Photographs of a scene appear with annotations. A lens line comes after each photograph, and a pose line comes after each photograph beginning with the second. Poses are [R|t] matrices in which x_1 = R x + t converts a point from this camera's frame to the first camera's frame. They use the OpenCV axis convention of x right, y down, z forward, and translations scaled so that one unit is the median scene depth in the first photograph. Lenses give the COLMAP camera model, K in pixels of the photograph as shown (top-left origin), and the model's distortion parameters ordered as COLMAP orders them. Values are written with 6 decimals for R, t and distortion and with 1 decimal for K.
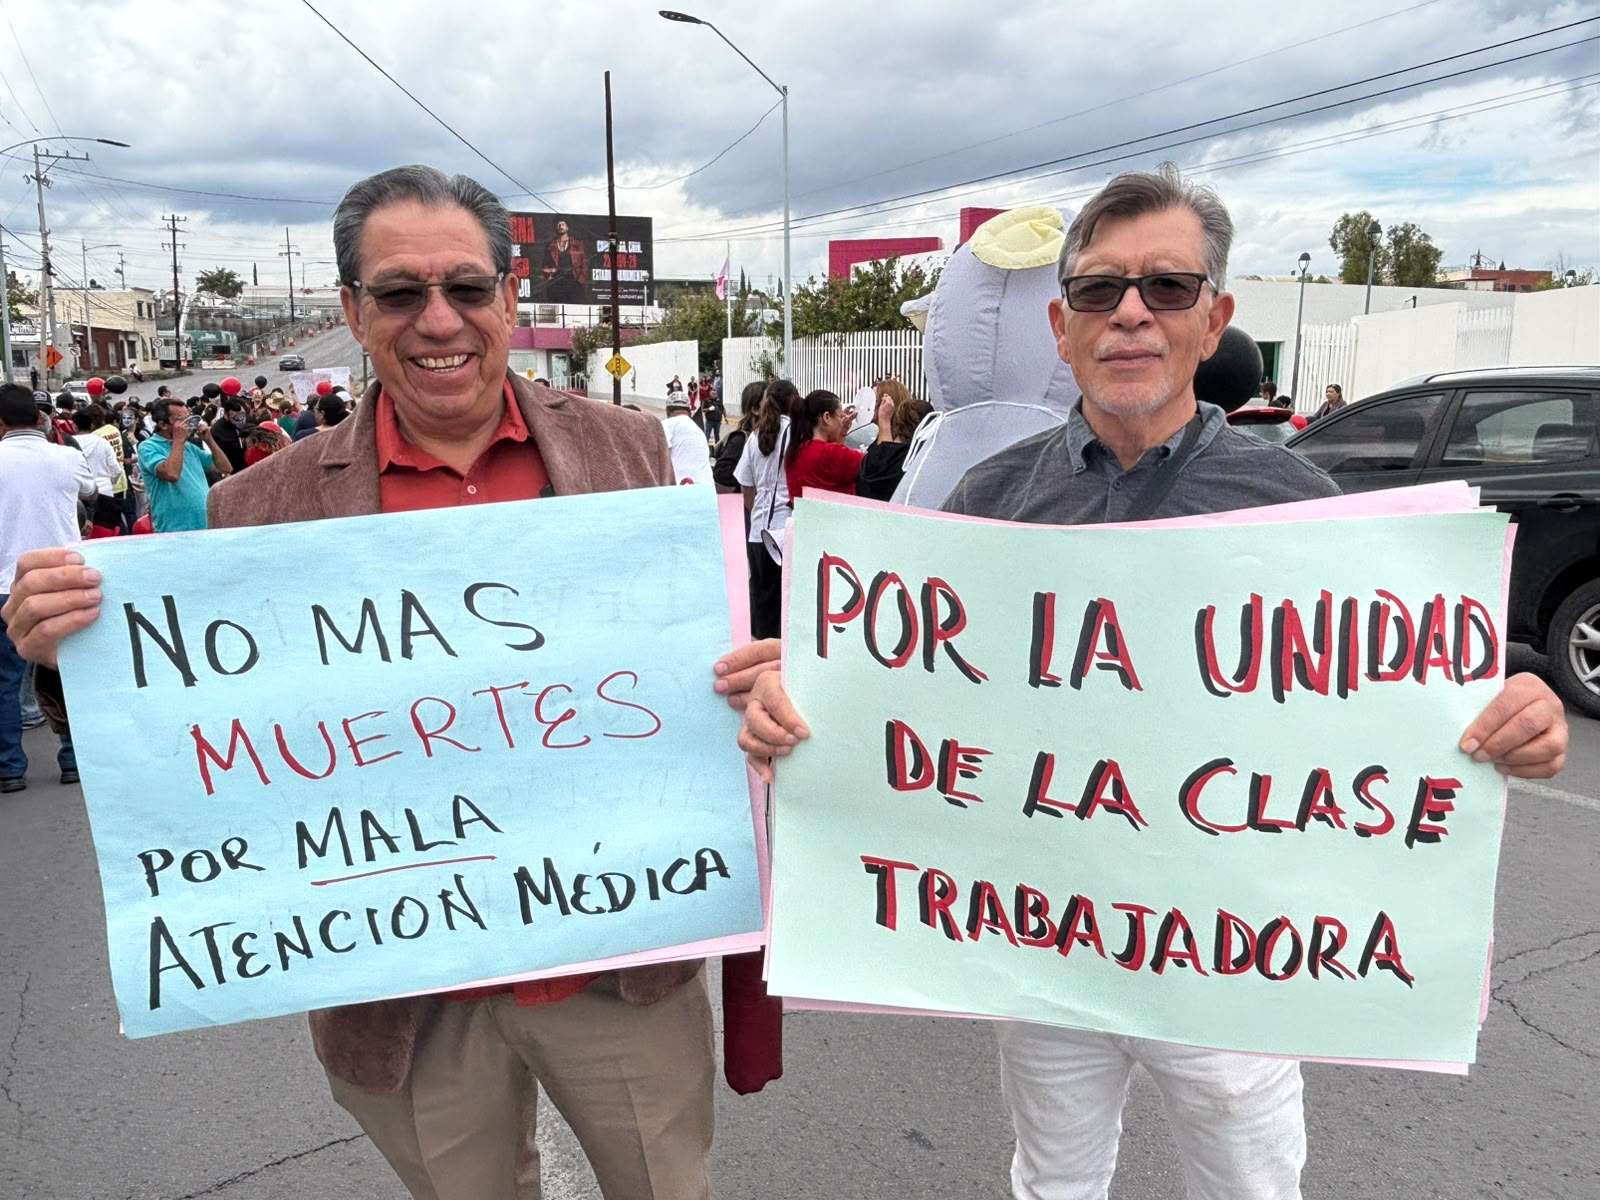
lens RADIAL K [[1289.7, 0, 795.3], [0, 1289.7, 595.6], [0, 0, 1]] dist [0.008146, -0.028048]
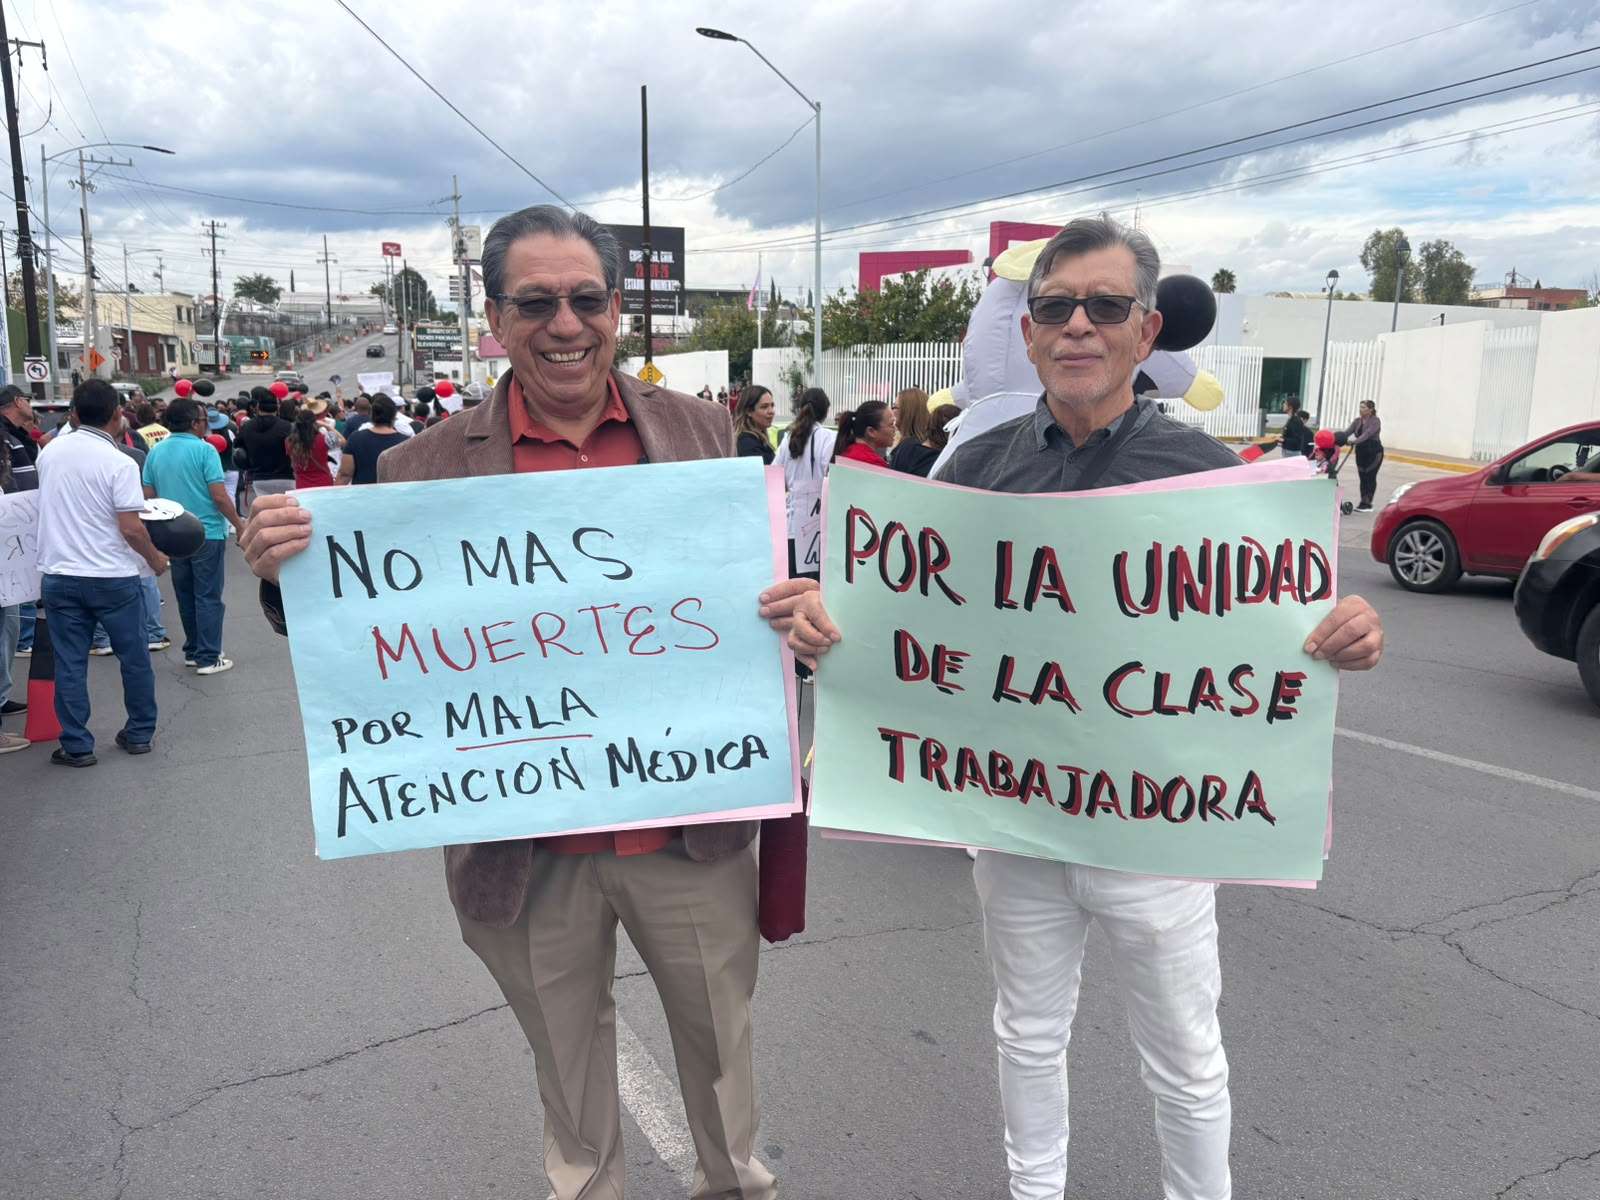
lens RADIAL K [[1289.7, 0, 801.1], [0, 1289.7, 606.6], [0, 0, 1]] dist [0.008146, -0.028048]
pose [[0.999787, 0.013543, -0.015589, -0.000600], [-0.013544, 0.999908, 0.000095, 0.065770], [0.015589, 0.000116, 0.999878, -0.300909]]
